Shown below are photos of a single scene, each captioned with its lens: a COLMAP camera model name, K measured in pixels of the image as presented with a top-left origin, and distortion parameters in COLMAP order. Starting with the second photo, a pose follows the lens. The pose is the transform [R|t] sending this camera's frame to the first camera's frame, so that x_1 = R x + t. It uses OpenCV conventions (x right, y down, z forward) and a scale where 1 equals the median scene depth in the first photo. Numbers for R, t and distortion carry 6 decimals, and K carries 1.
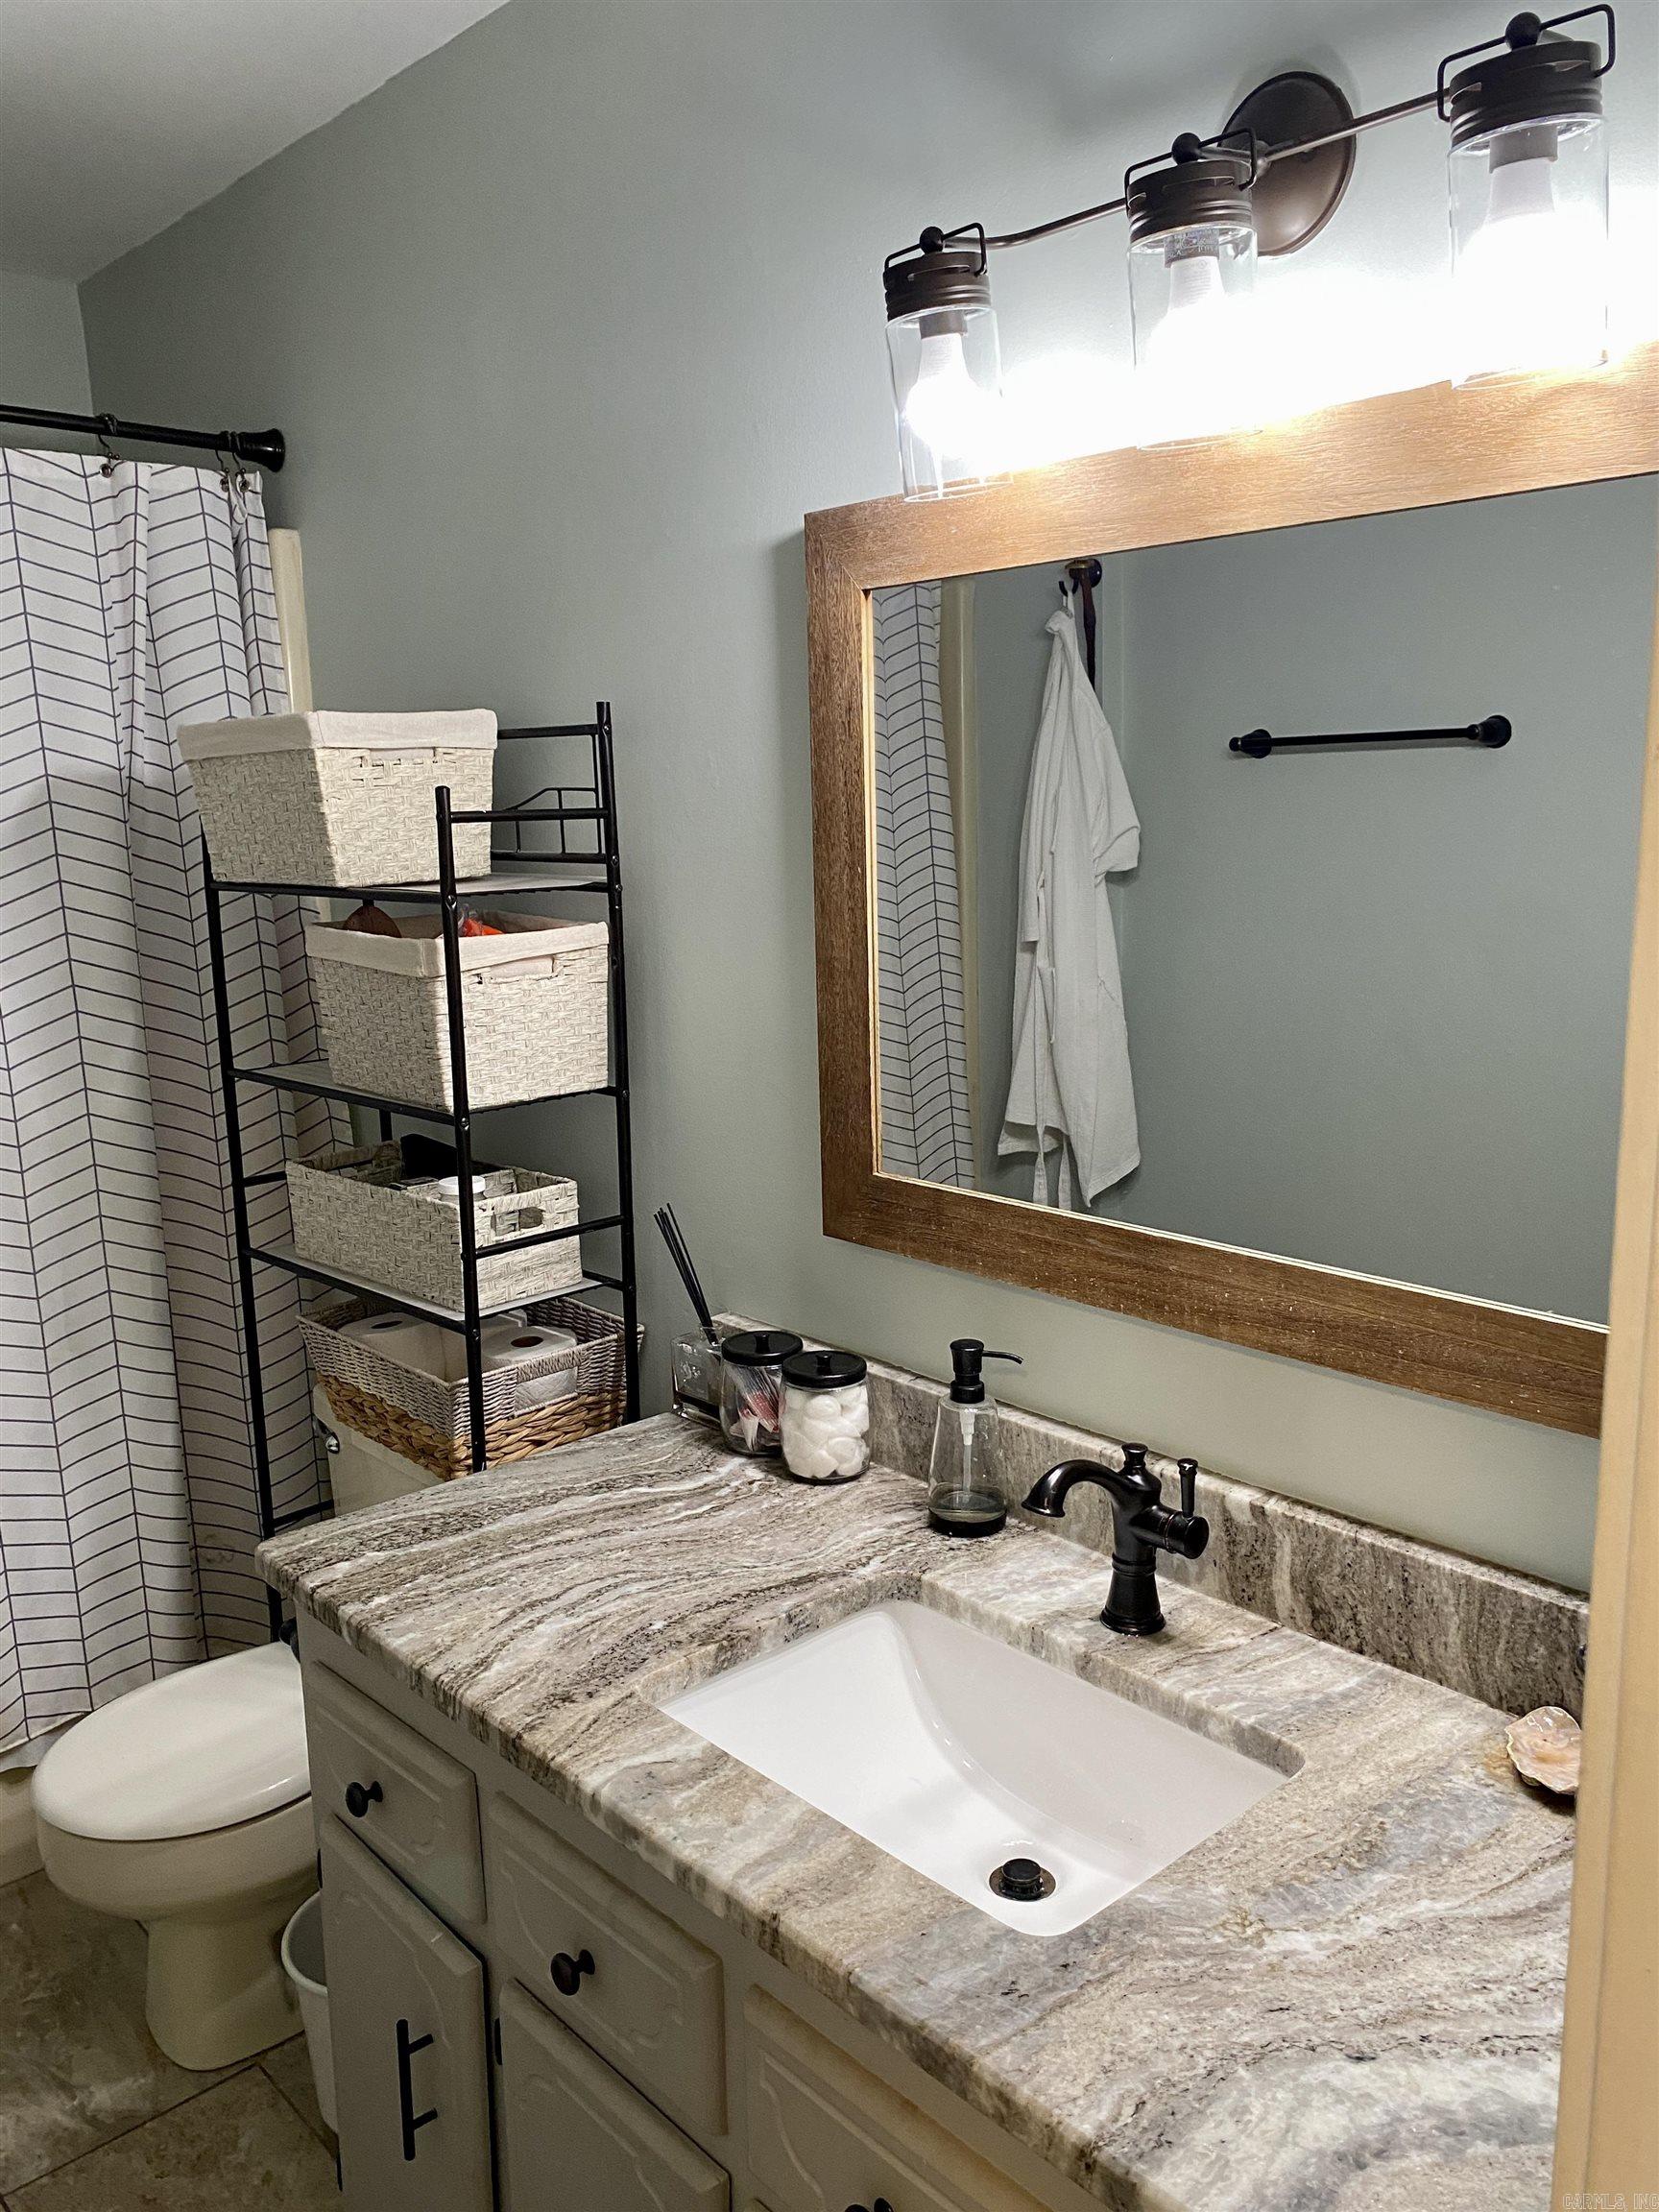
lens RADIAL K [[1683.8, 0, 838.6], [0, 1683.8, 1118.9], [0, 0, 1]] dist [0.050123, -0.069917]
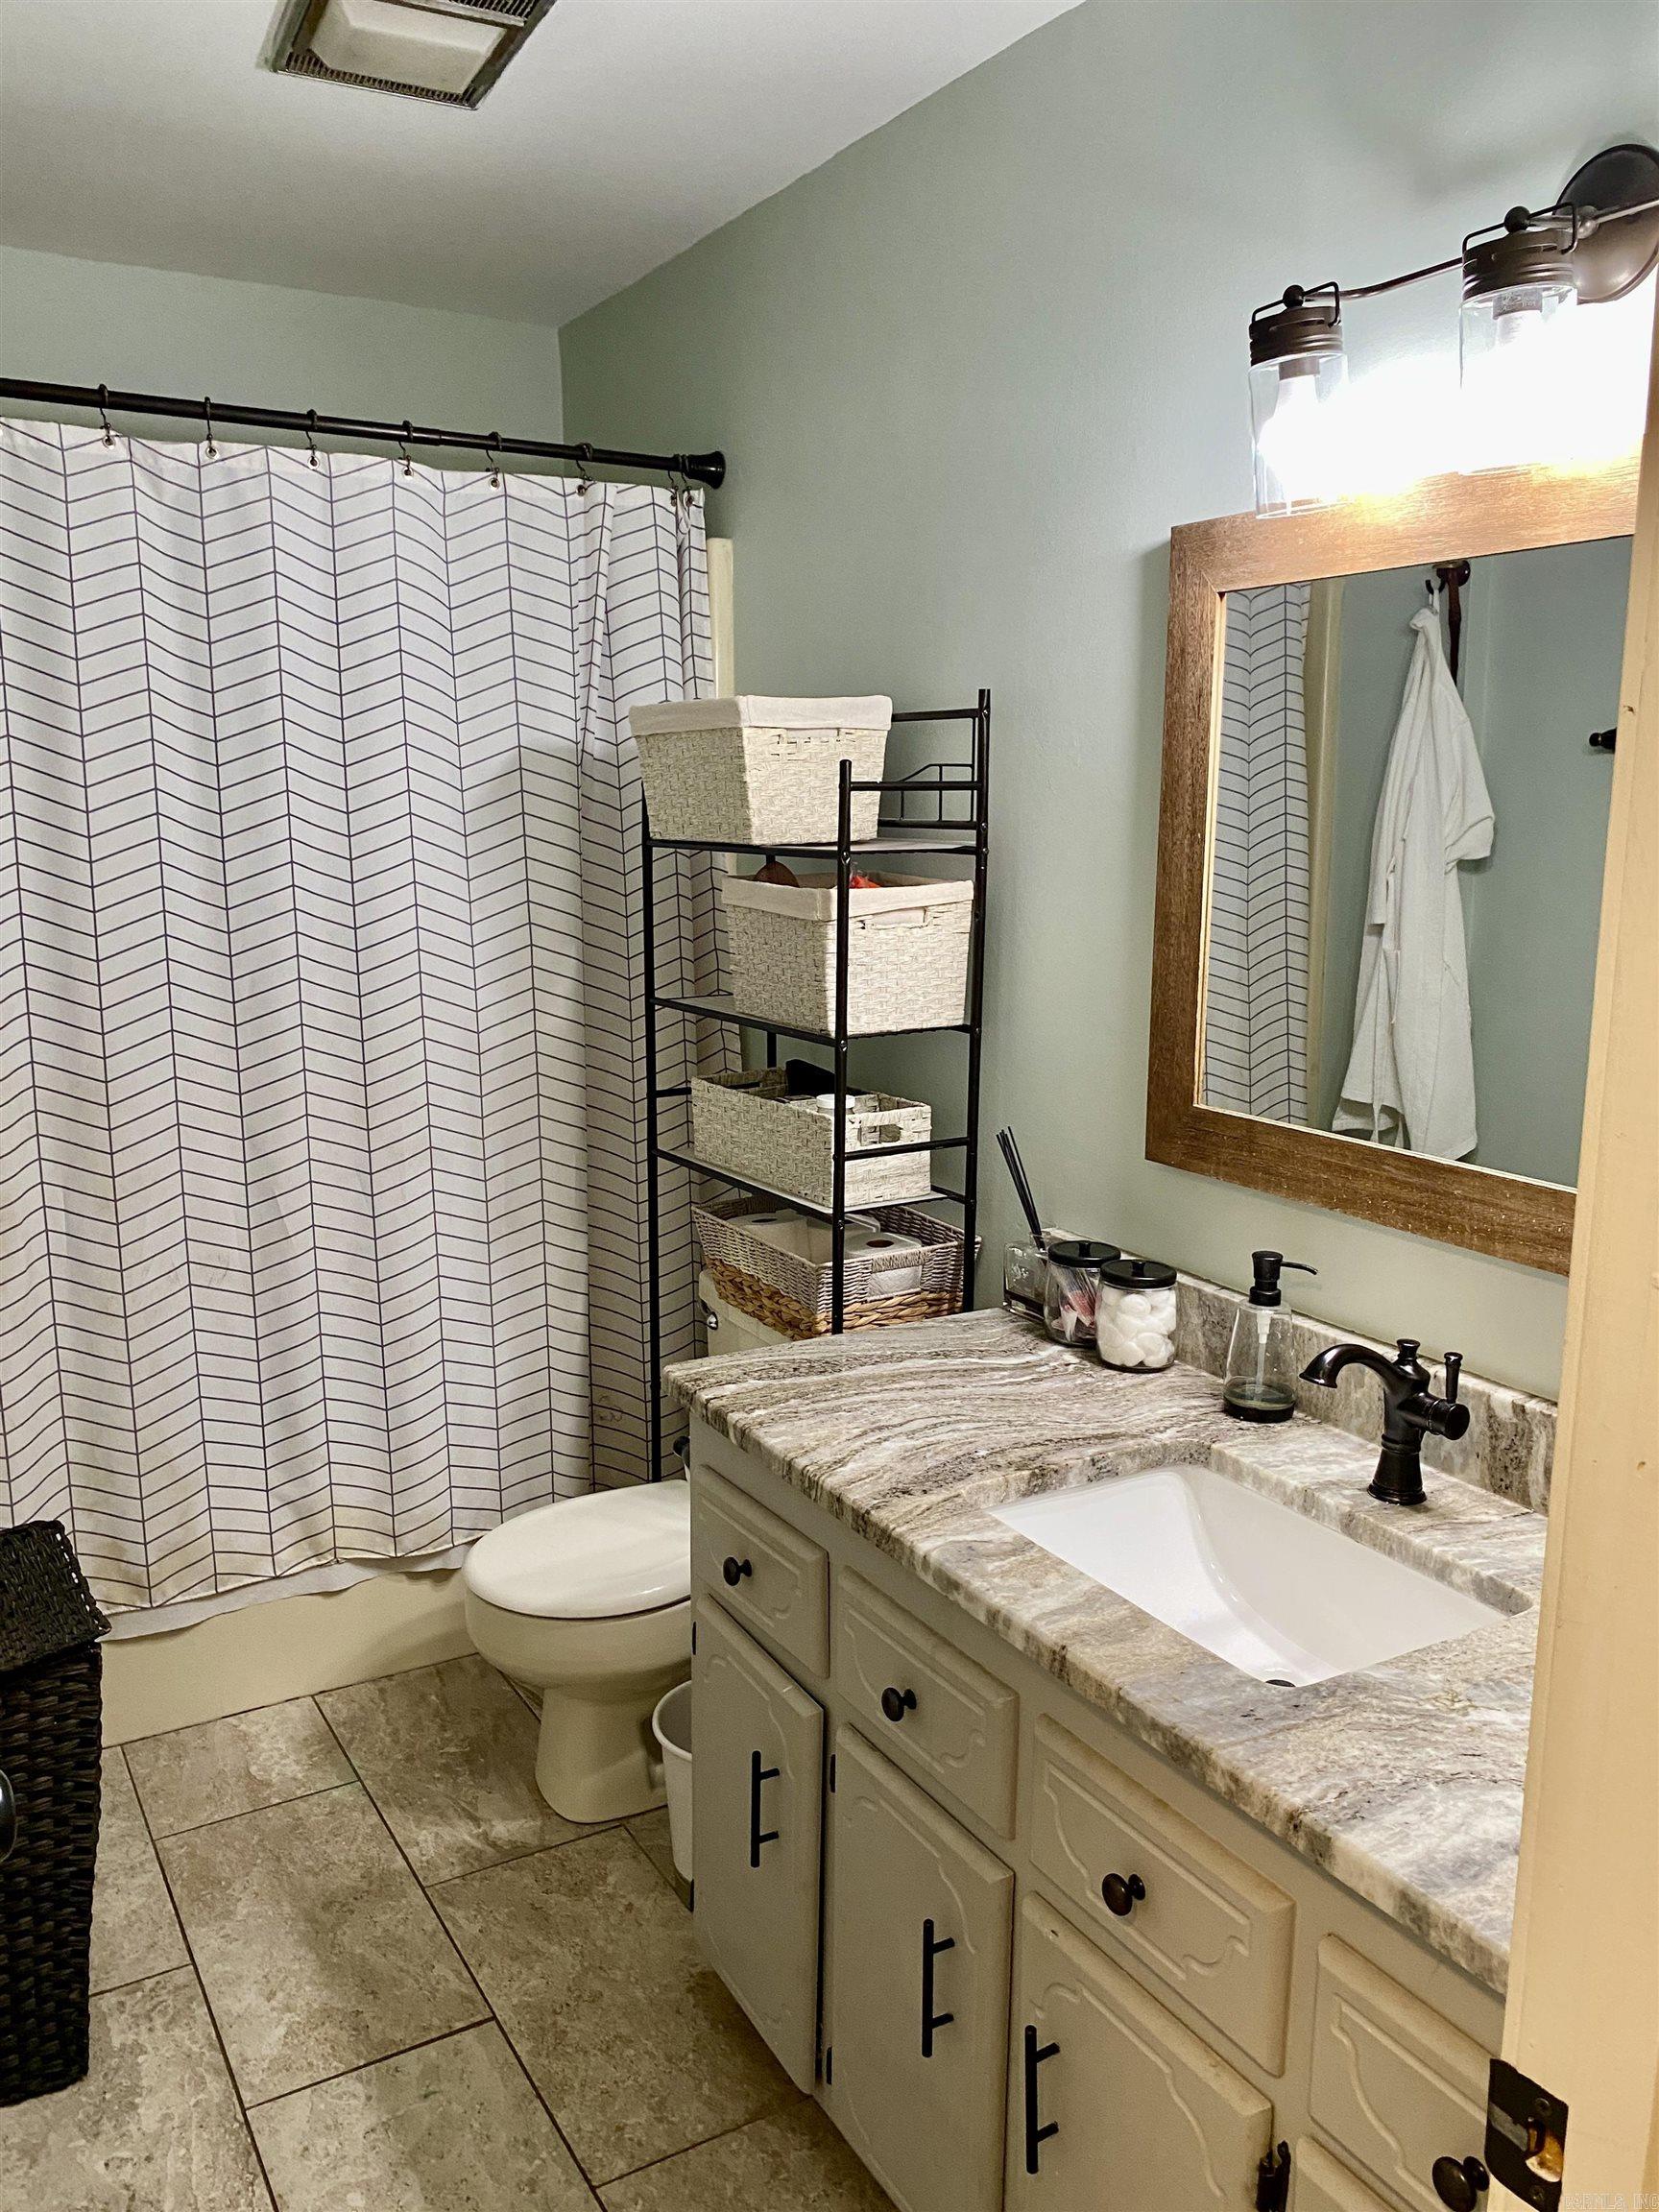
lens RADIAL K [[1683.8, 0, 813.3], [0, 1683.8, 1112.8], [0, 0, 1]] dist [0.050123, -0.069917]
pose [[0.974065, 0.065042, -0.216719, 0.017898], [-0.064800, 0.997864, 0.008228, 0.046562], [0.216791, 0.006029, 0.976199, -0.173667]]
